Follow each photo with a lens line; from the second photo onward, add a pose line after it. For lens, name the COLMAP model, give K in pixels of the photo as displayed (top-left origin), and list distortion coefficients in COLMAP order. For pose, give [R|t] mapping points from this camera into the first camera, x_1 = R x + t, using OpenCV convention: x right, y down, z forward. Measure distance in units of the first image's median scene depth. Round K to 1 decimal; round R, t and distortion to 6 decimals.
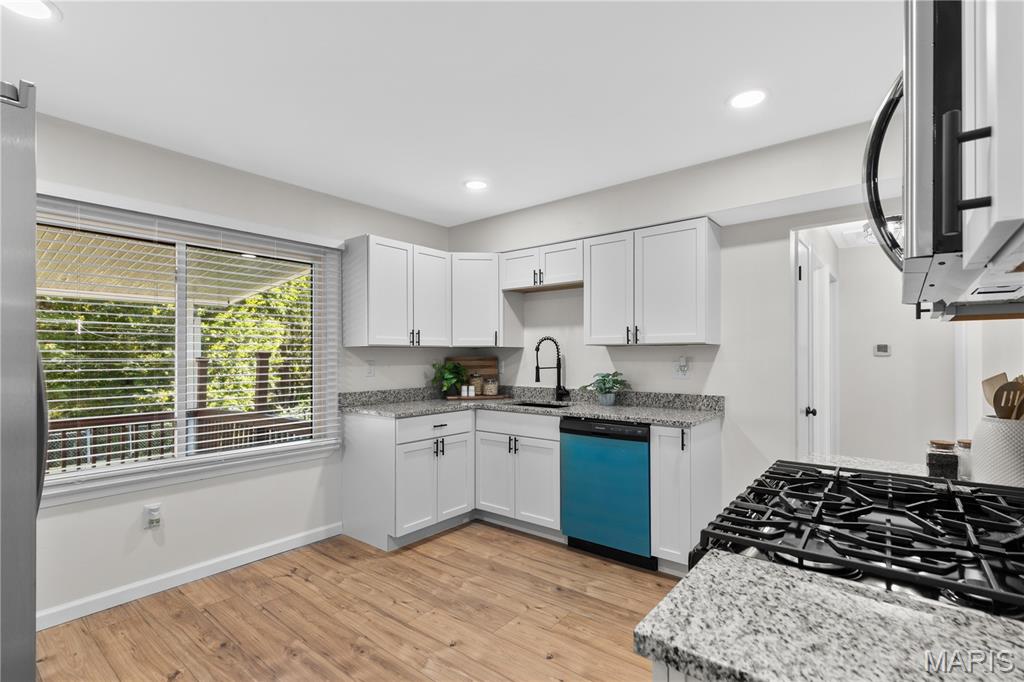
lens RADIAL K [[470.9, 0, 523.0], [0, 470.9, 355.5], [0, 0, 1]] dist [0.003022, 0.000288]
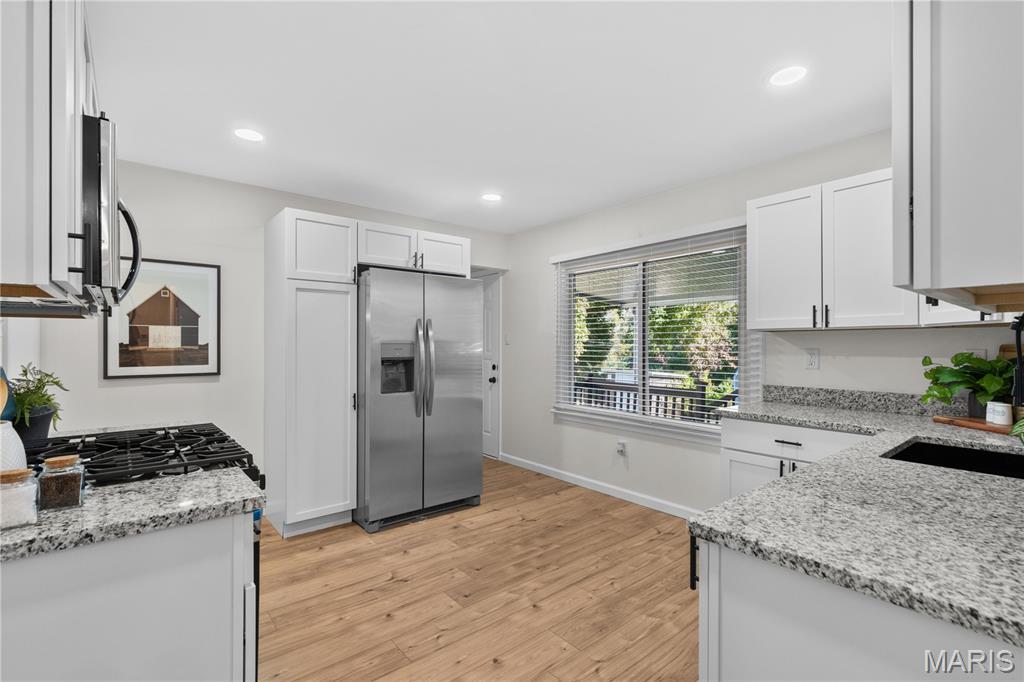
lens RADIAL K [[470.9, 0, 511.9], [0, 470.9, 342.4], [0, 0, 1]] dist [0.003022, 0.000288]
pose [[-0.208639, 0.001788, -0.977991, 0.804972], [0.002036, 0.999997, 0.001394, -0.002124], [0.977991, -0.001700, -0.208642, 1.012576]]
